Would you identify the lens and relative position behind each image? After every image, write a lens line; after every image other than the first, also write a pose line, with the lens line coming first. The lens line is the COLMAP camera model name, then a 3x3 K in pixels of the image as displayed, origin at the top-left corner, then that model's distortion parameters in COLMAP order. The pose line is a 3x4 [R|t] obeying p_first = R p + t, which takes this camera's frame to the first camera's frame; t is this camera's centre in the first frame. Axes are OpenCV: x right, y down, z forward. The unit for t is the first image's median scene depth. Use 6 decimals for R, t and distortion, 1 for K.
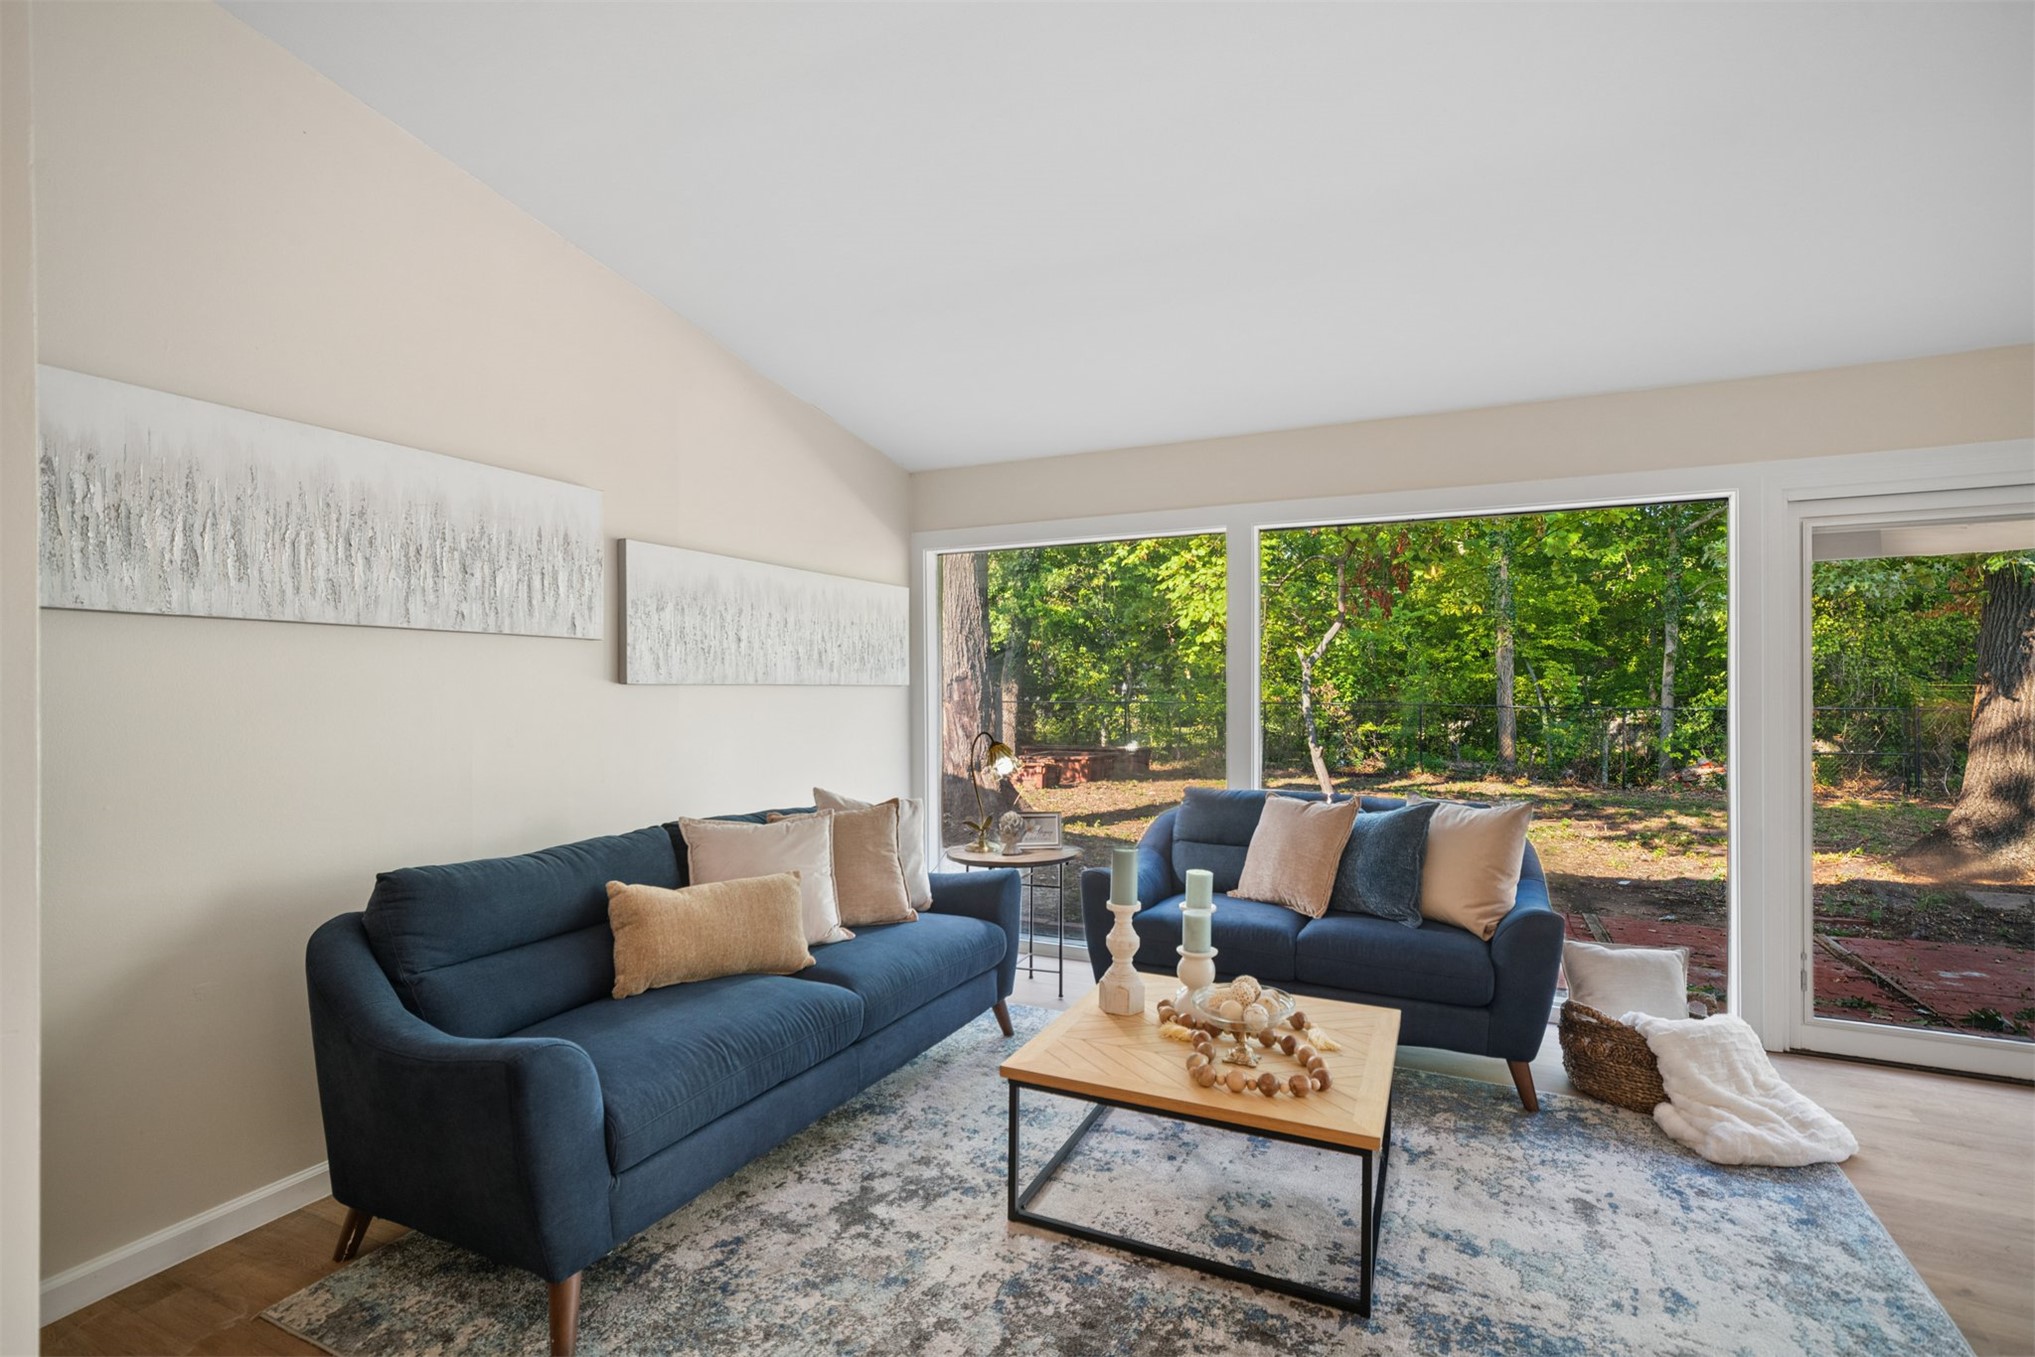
lens RADIAL K [[946.1, 0, 1023.8], [0, 946.1, 687.2], [0, 0, 1]] dist [-0.015753, 0.013088]
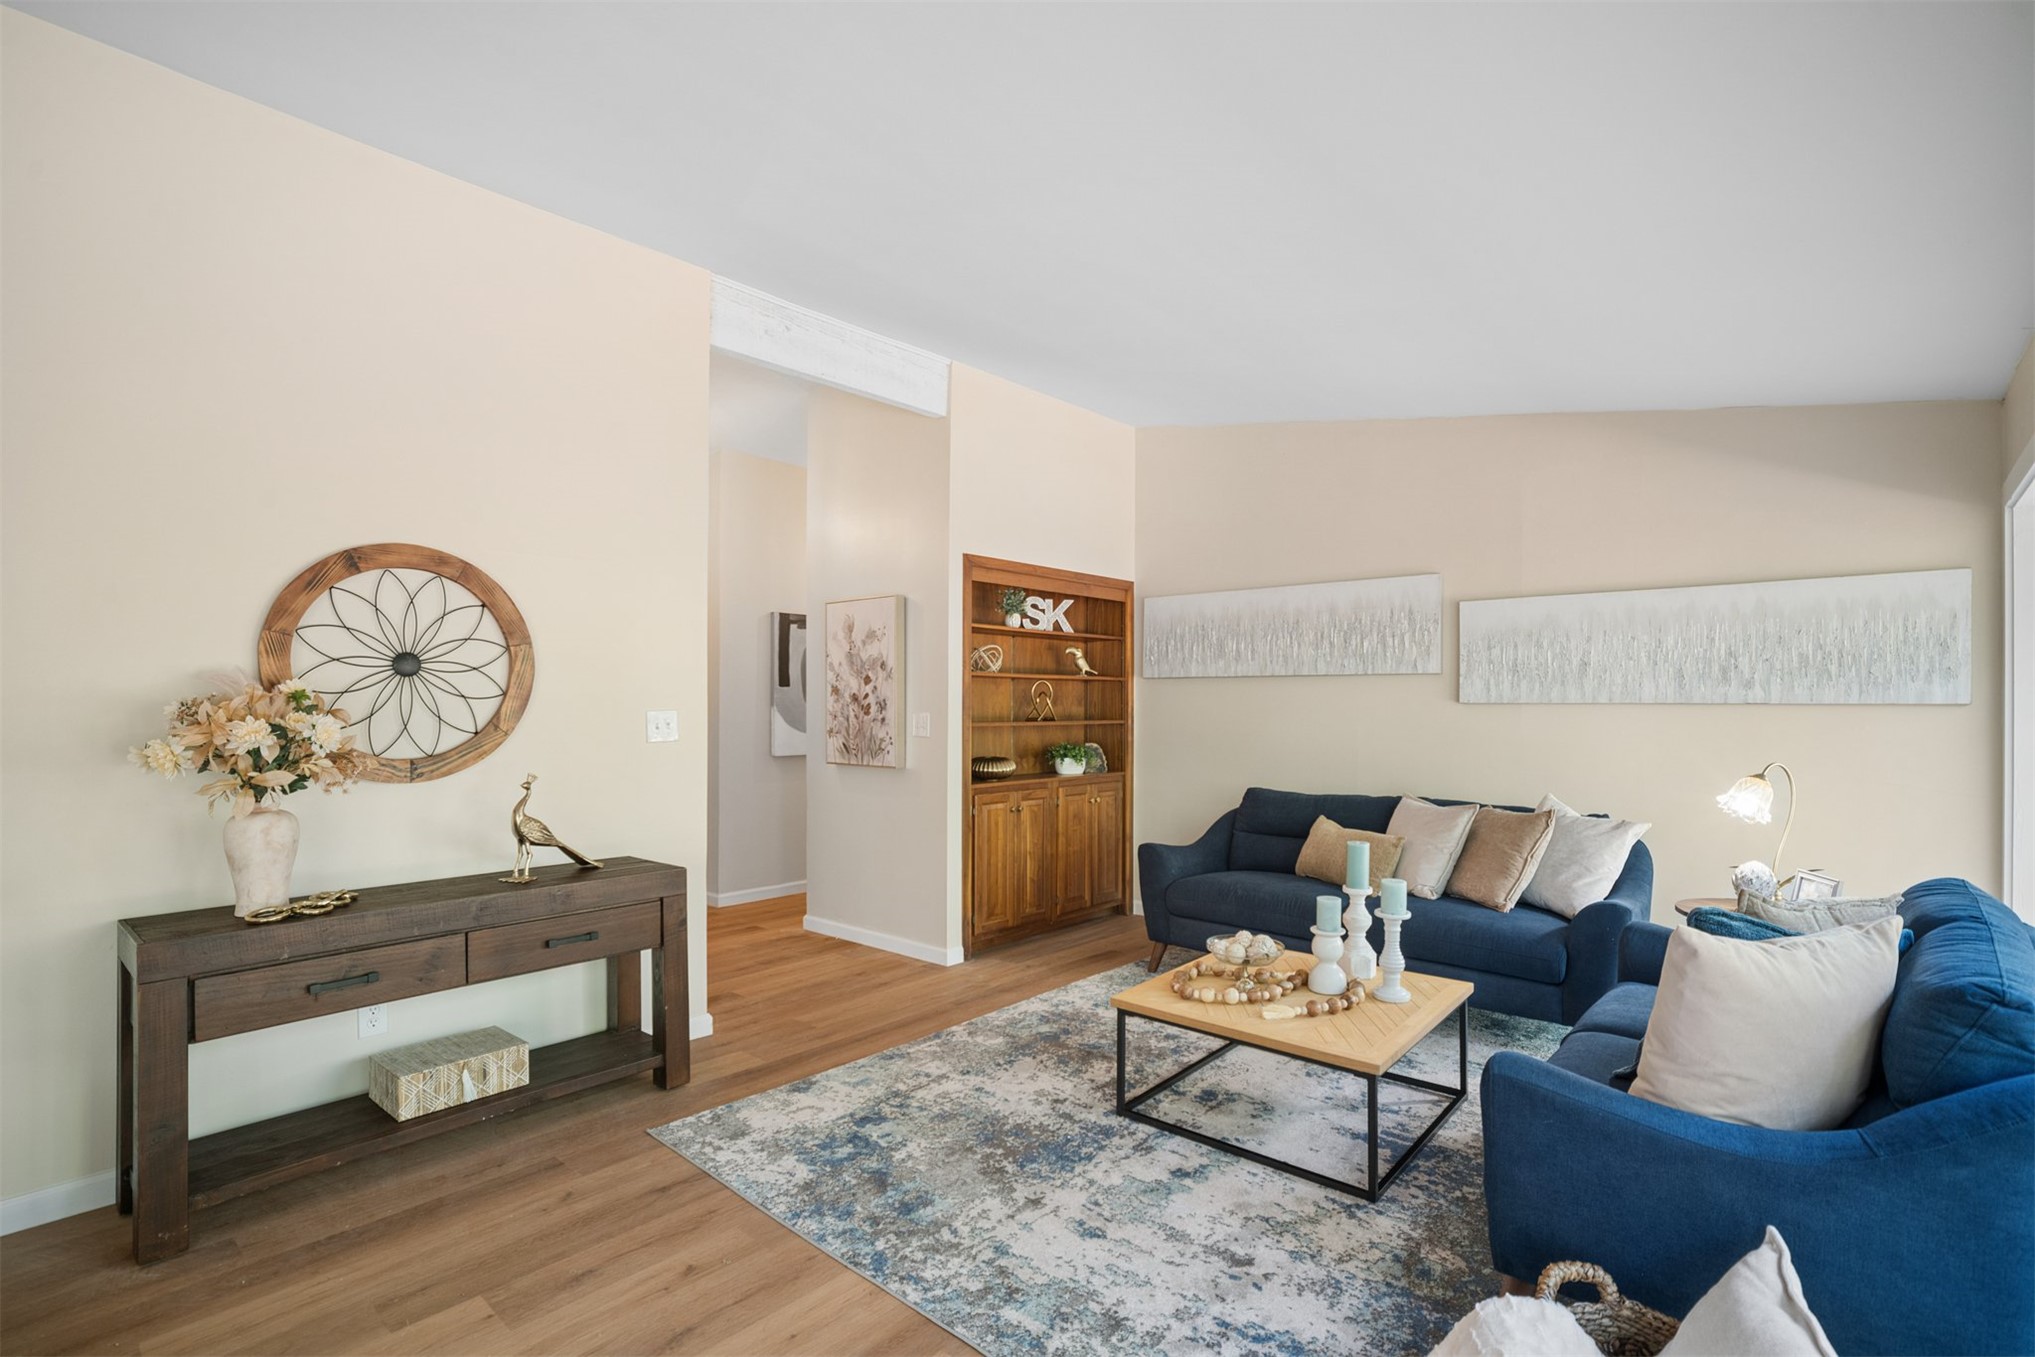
lens RADIAL K [[962.0, 0, 1023.6], [0, 962.0, 710.4], [0, 0, 1]] dist [0.001627, 0.000562]
pose [[-0.285982, 0.006693, -0.958212, 1.278540], [-0.000569, 0.999974, 0.007154, -0.002756], [0.958235, 0.002591, -0.285971, 0.868638]]
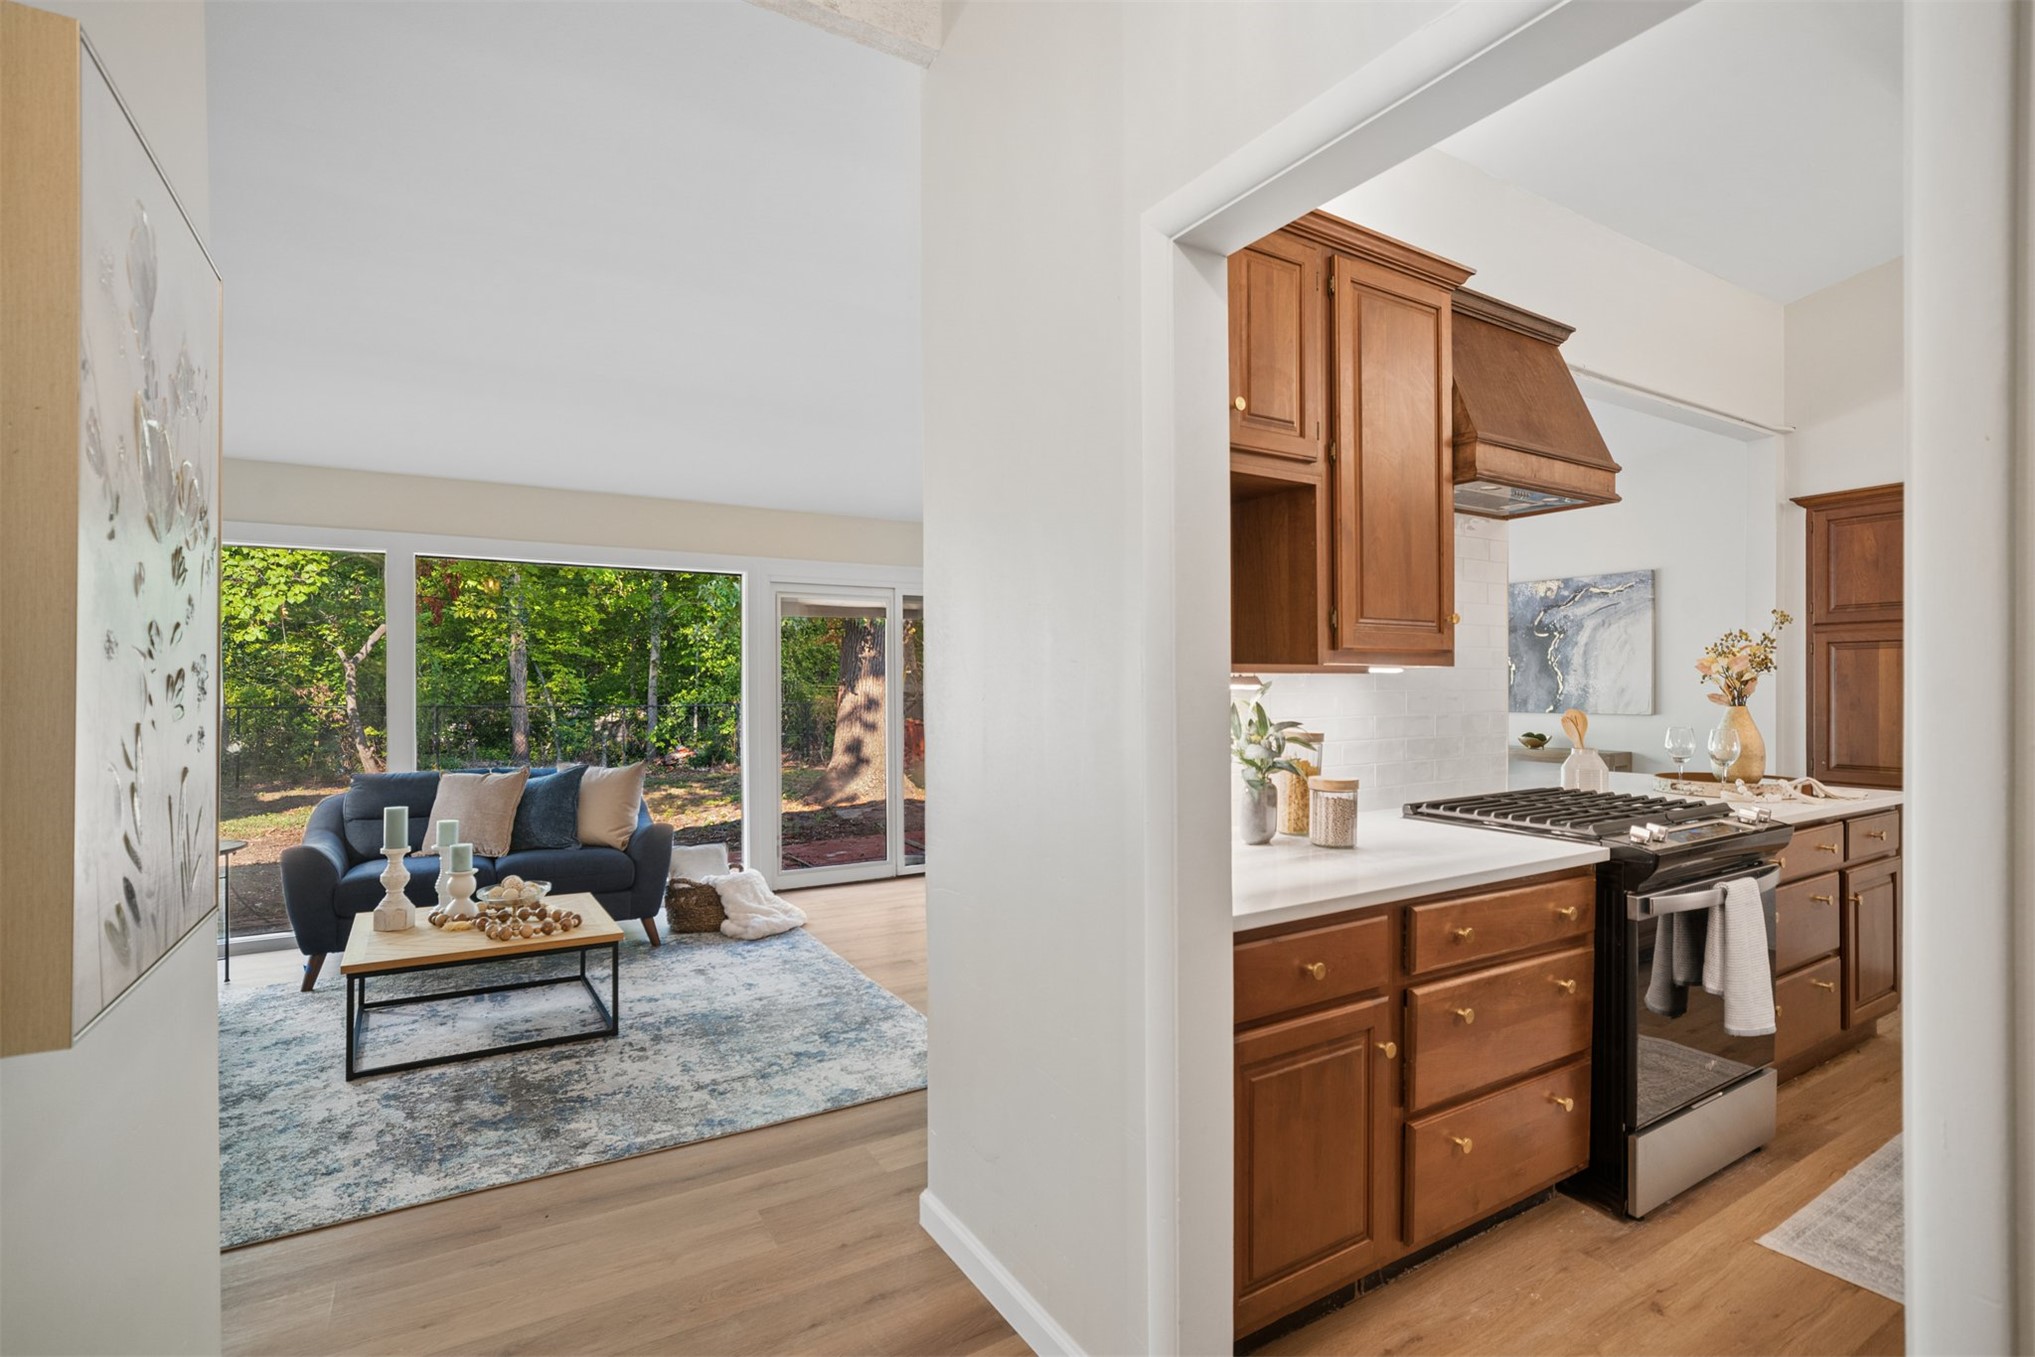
lens RADIAL K [[946.1, 0, 1023.8], [0, 946.1, 687.2], [0, 0, 1]] dist [-0.015753, 0.013088]
pose [[0.548212, -0.001712, 0.836338, -0.475104], [0.003870, 0.999992, -0.000490, 0.005988], [-0.836330, 0.003505, 0.548215, -0.425829]]
